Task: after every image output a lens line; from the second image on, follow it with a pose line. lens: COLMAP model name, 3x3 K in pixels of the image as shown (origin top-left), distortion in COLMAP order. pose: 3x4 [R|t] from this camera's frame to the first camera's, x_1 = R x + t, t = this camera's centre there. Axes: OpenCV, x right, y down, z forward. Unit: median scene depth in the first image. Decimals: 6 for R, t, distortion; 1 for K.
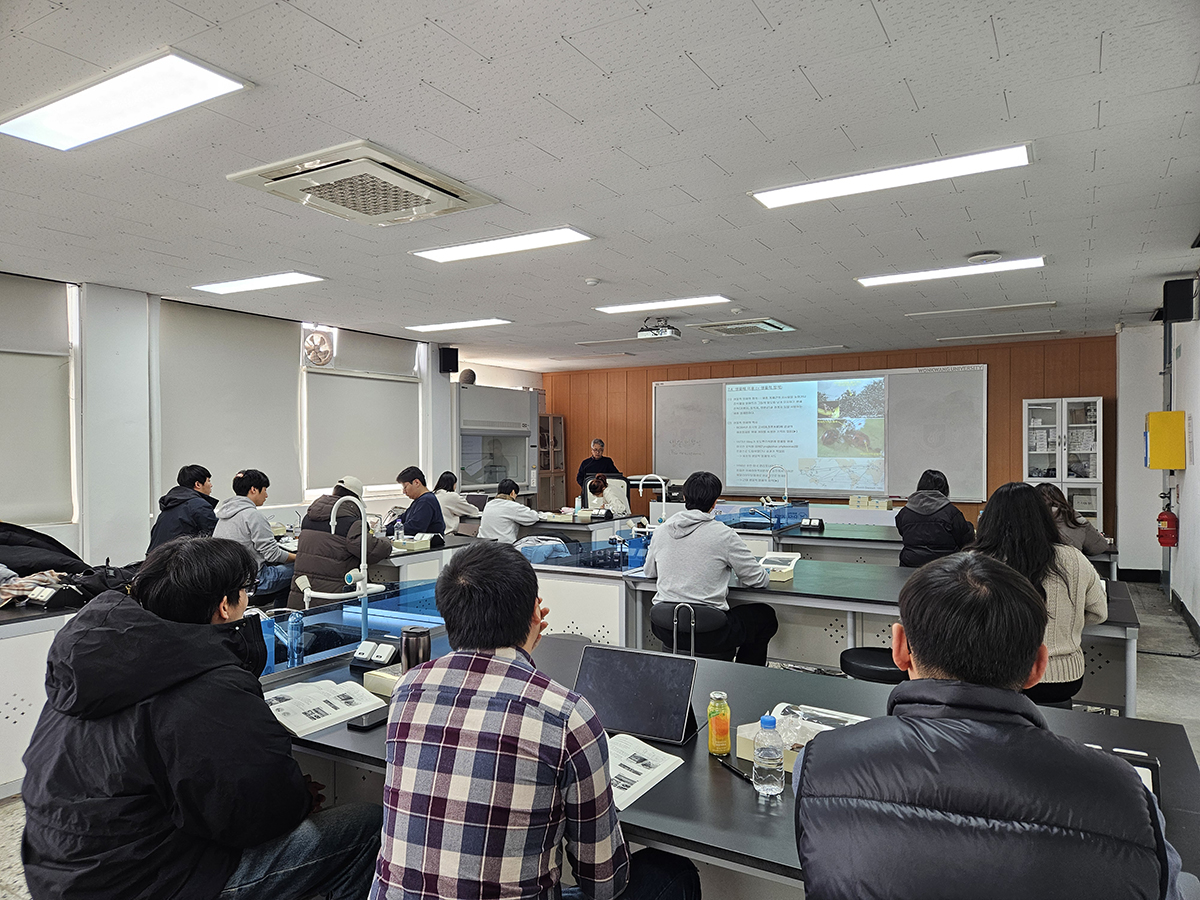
lens RADIAL K [[810.6, 0, 602.3], [0, 810.6, 455.5], [0, 0, 1]] dist [0.041375, -0.021496]
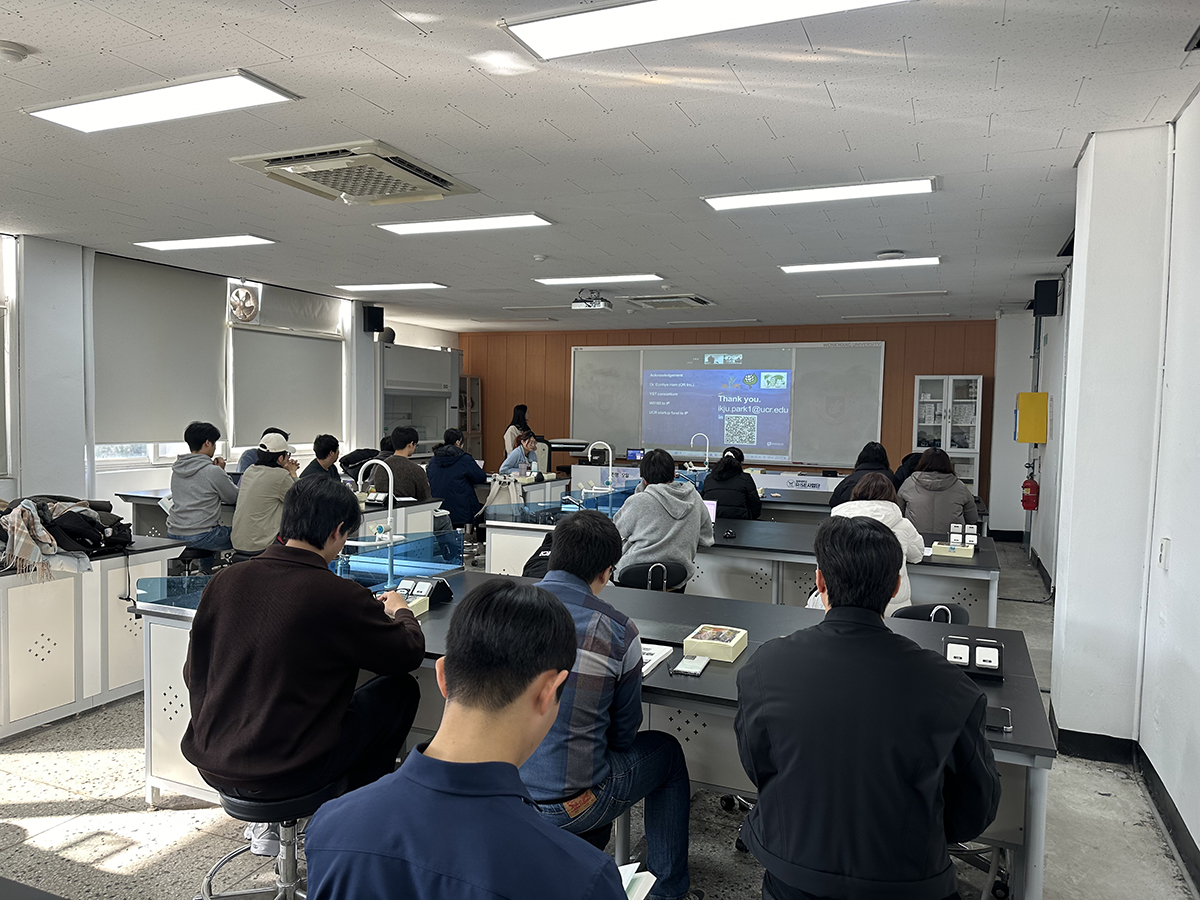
lens RADIAL K [[848.5, 0, 599.0], [0, 848.5, 451.6], [0, 0, 1]] dist [0.040898, -0.043378]
pose [[0.991748, 0.016405, 0.127147, -0.060289], [-0.021938, 0.998867, 0.042233, -0.008065], [-0.126310, -0.044674, 0.990984, -0.100195]]
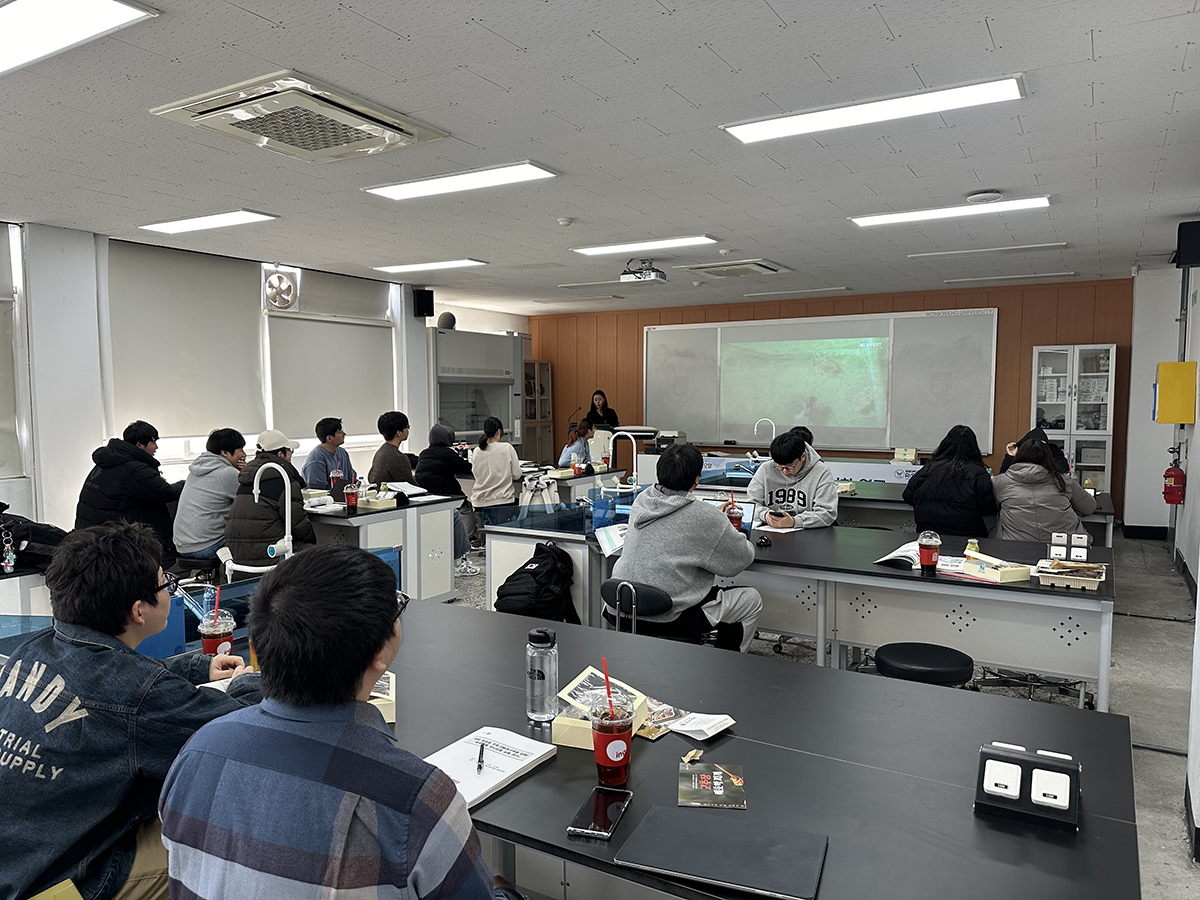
lens RADIAL K [[848.5, 0, 602.9], [0, 848.5, 452.9], [0, 0, 1]] dist [0.040898, -0.043378]
pose [[0.999991, 0.002068, -0.003793, 0.029226], [-0.001825, 0.998014, 0.062969, -0.009516], [0.003915, -0.062962, 0.998008, 0.010781]]
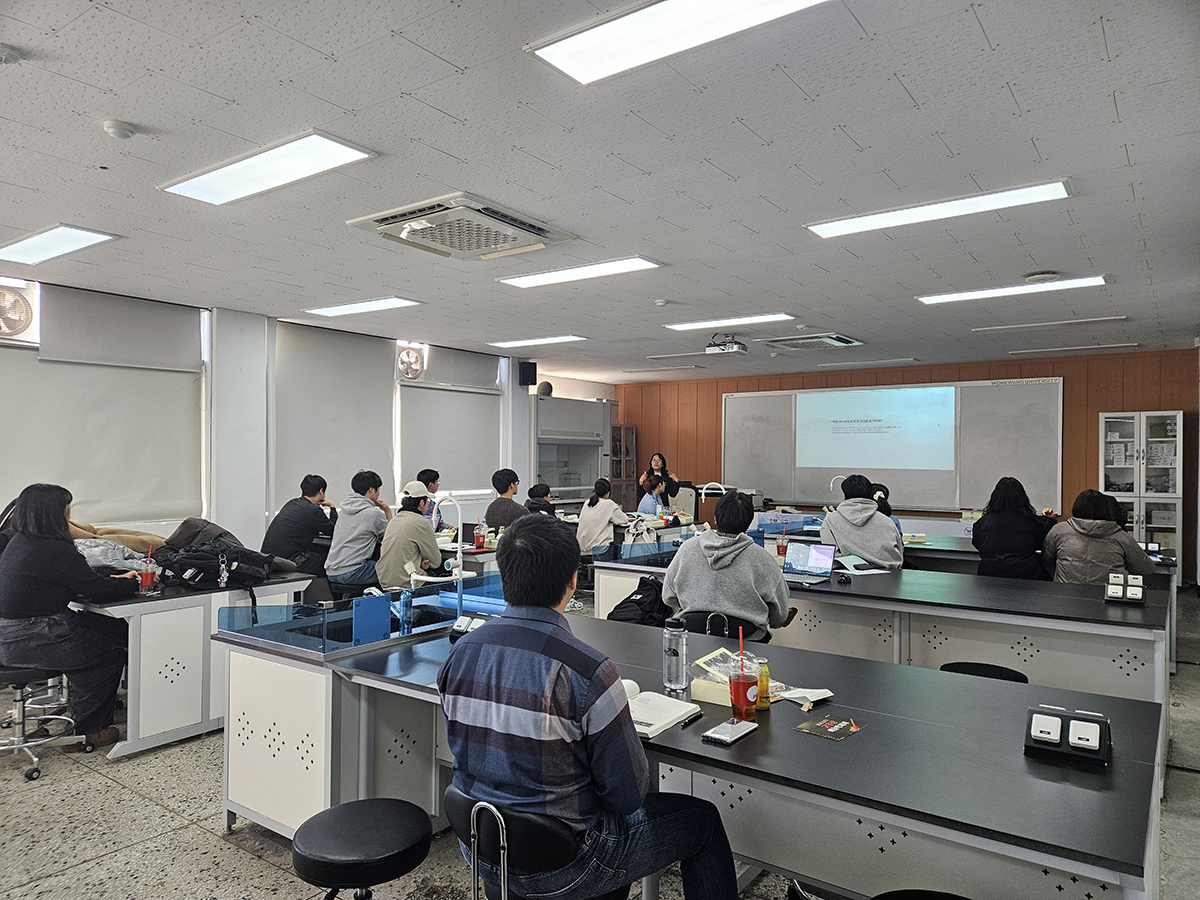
lens RADIAL K [[810.6, 0, 595.5], [0, 810.6, 456.2], [0, 0, 1]] dist [0.041375, -0.021496]
pose [[0.995026, 0.009865, -0.099121, 0.007601], [-0.010887, 0.999893, -0.009773, 0.000409], [0.099014, 0.010803, 0.995027, -0.062984]]
